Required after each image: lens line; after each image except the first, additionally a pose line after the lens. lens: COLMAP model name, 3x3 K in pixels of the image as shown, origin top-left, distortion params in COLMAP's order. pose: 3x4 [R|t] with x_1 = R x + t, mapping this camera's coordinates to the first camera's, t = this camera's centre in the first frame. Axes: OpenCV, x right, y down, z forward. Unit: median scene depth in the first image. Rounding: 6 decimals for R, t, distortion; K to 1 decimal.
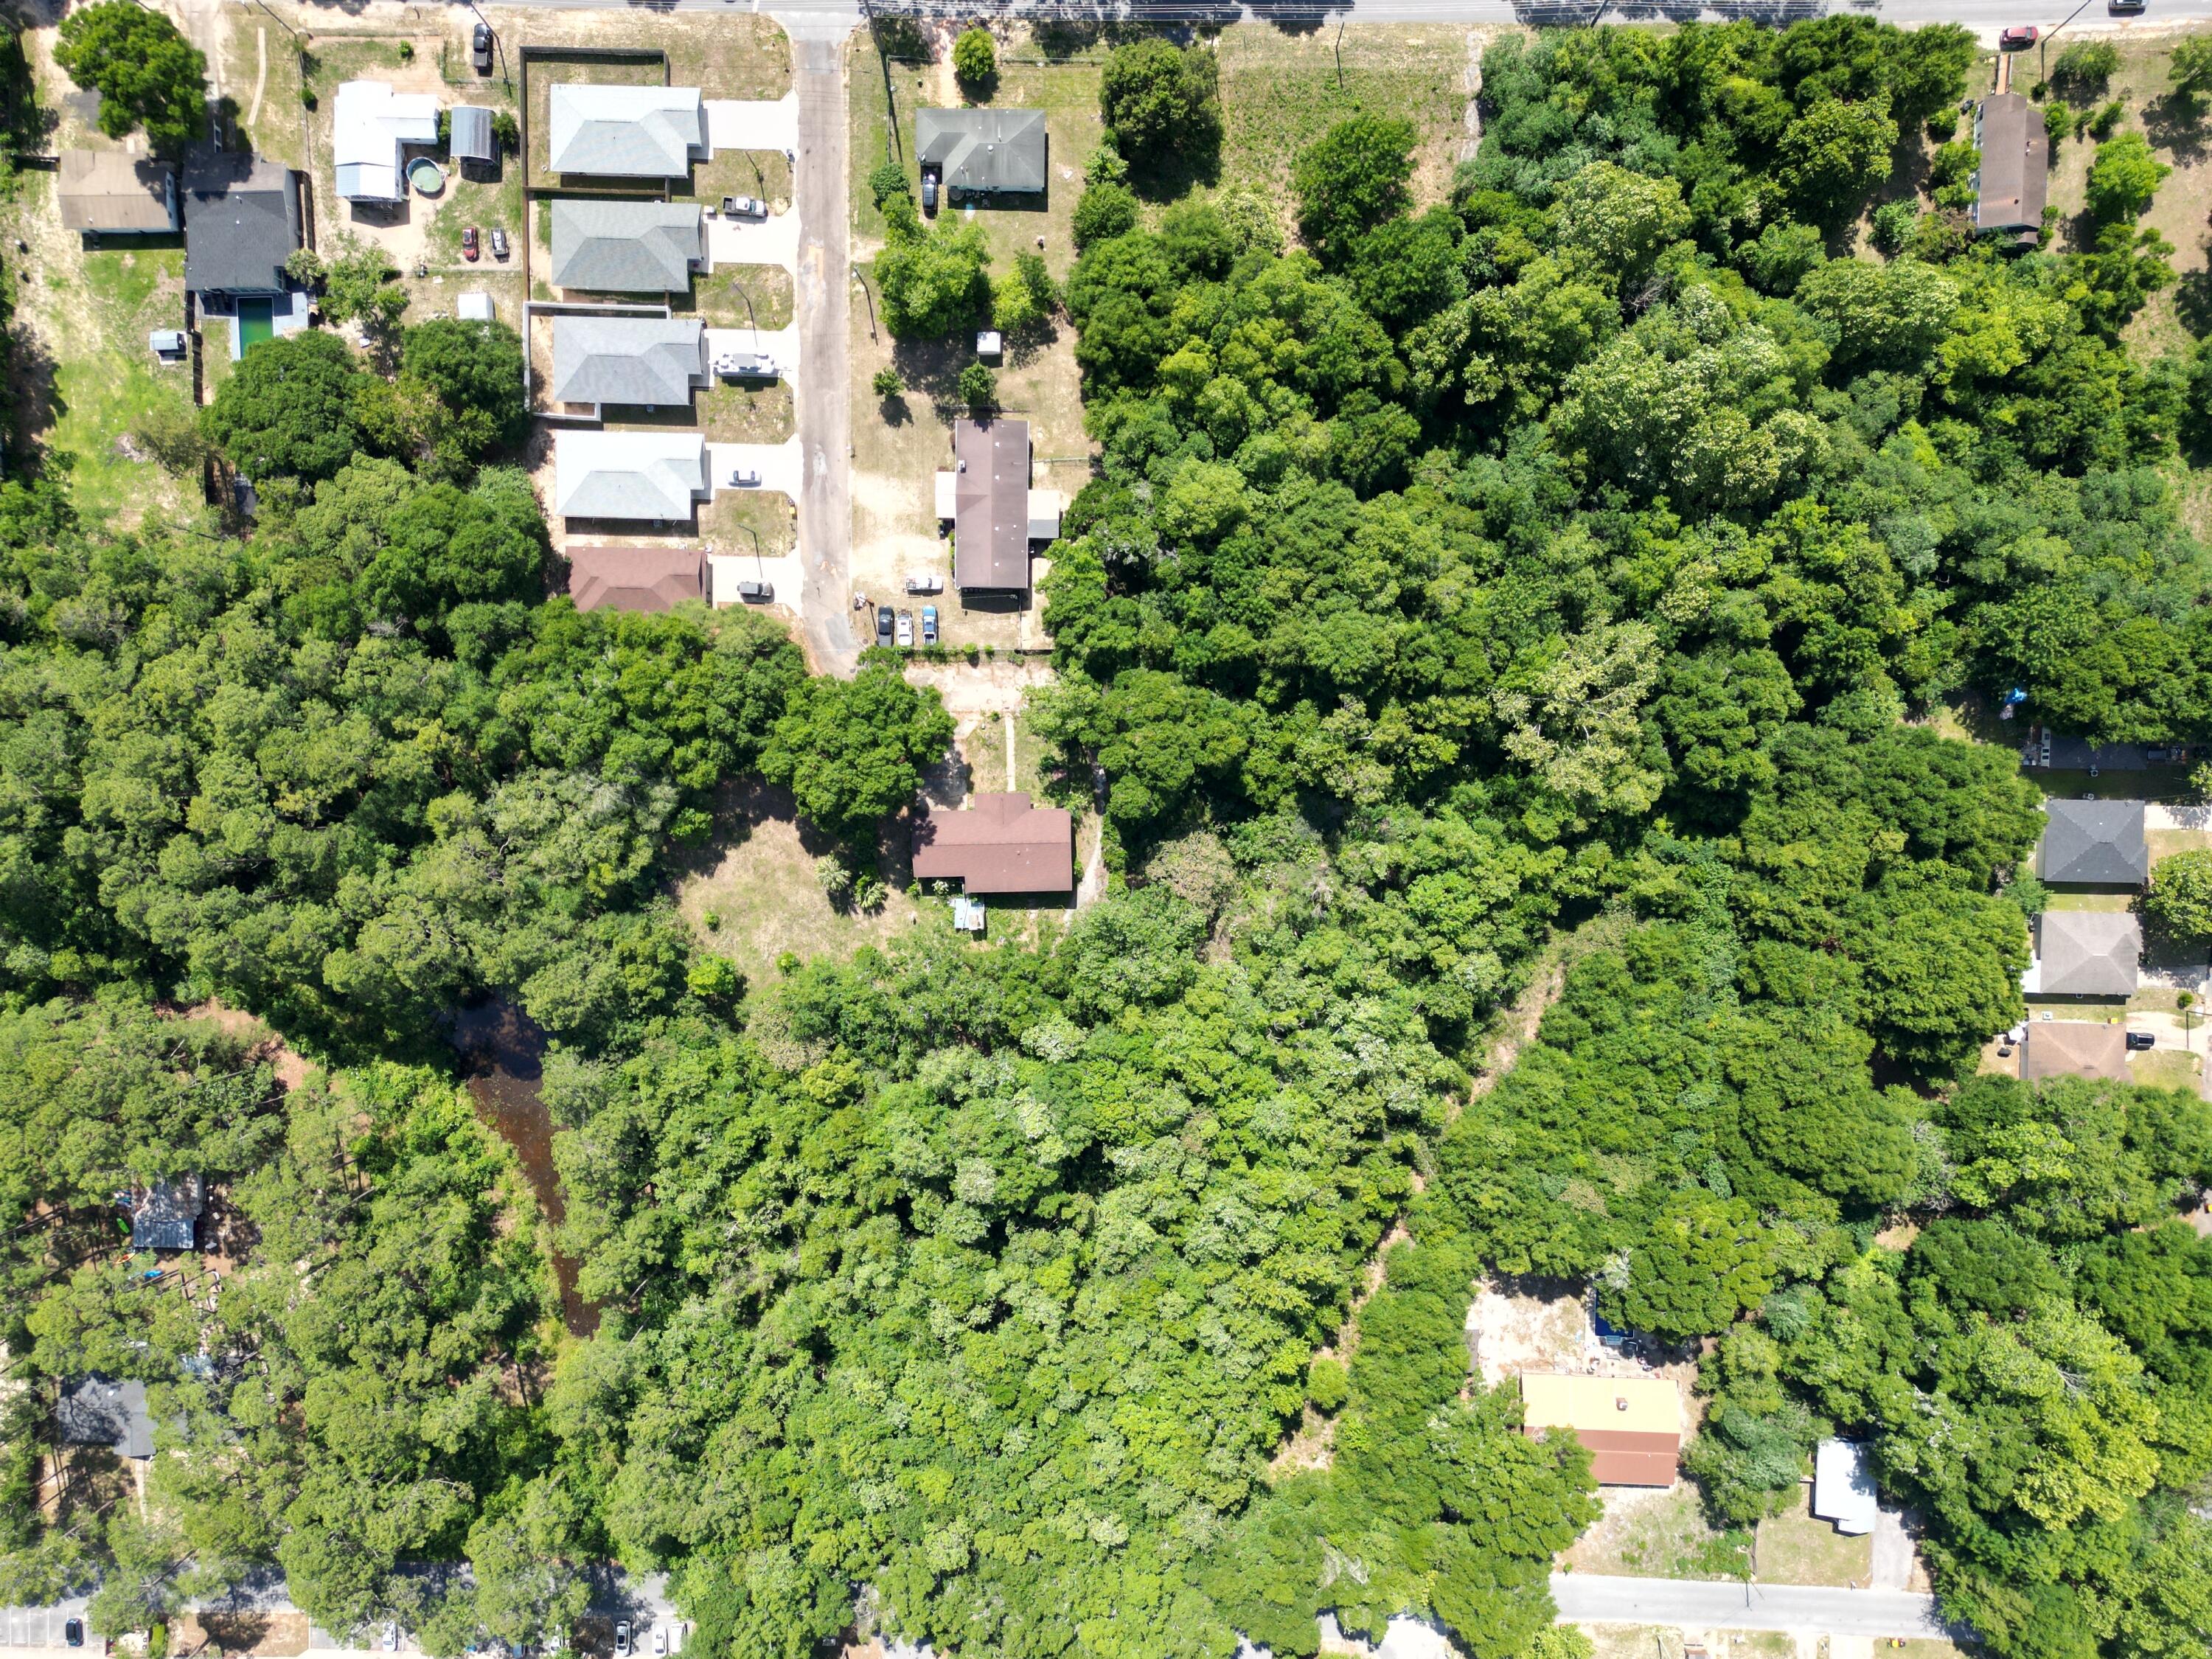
lens RADIAL K [[2108.3, 0, 1104.5], [0, 2108.3, 845.2], [0, 0, 1]] dist [0.133441, -0.244278]
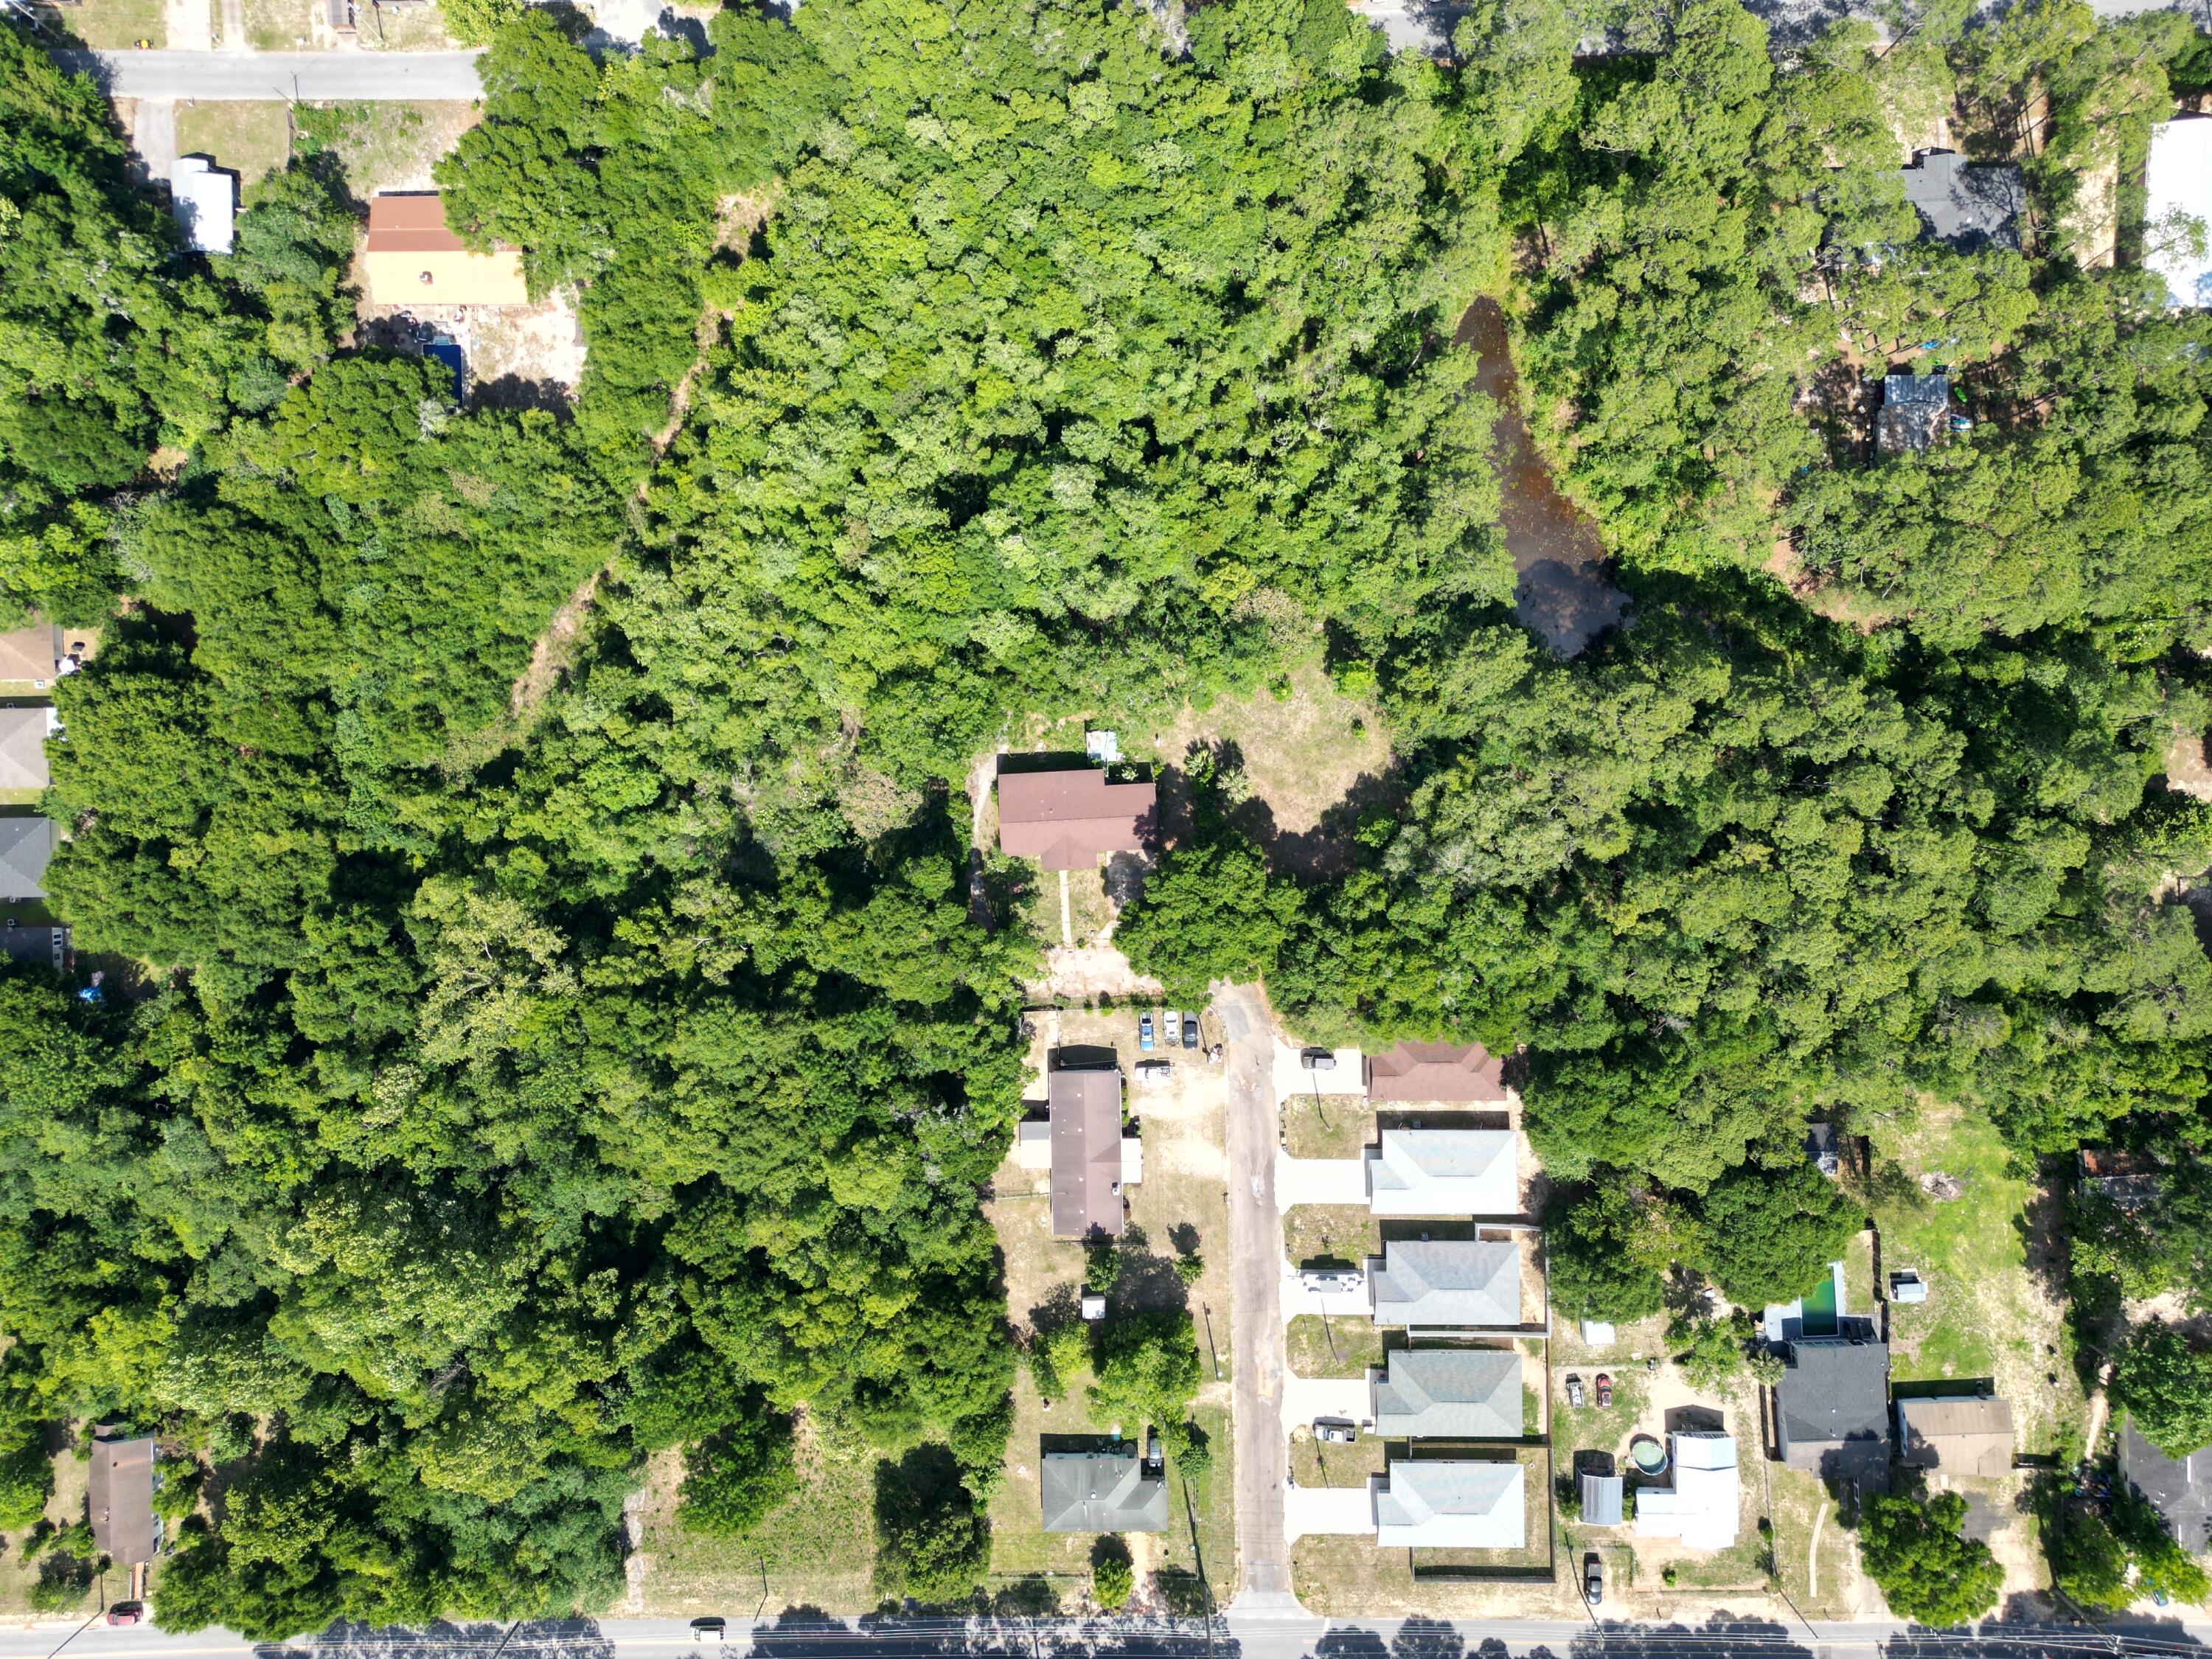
lens RADIAL K [[2108.3, 0, 1104.5], [0, 2108.3, 845.2], [0, 0, 1]] dist [0.133441, -0.244278]
pose [[-0.998293, 0.031153, 0.049410, -0.118171], [-0.034887, -0.996451, -0.076602, 0.065041], [0.046849, -0.078195, 0.995837, -0.002373]]
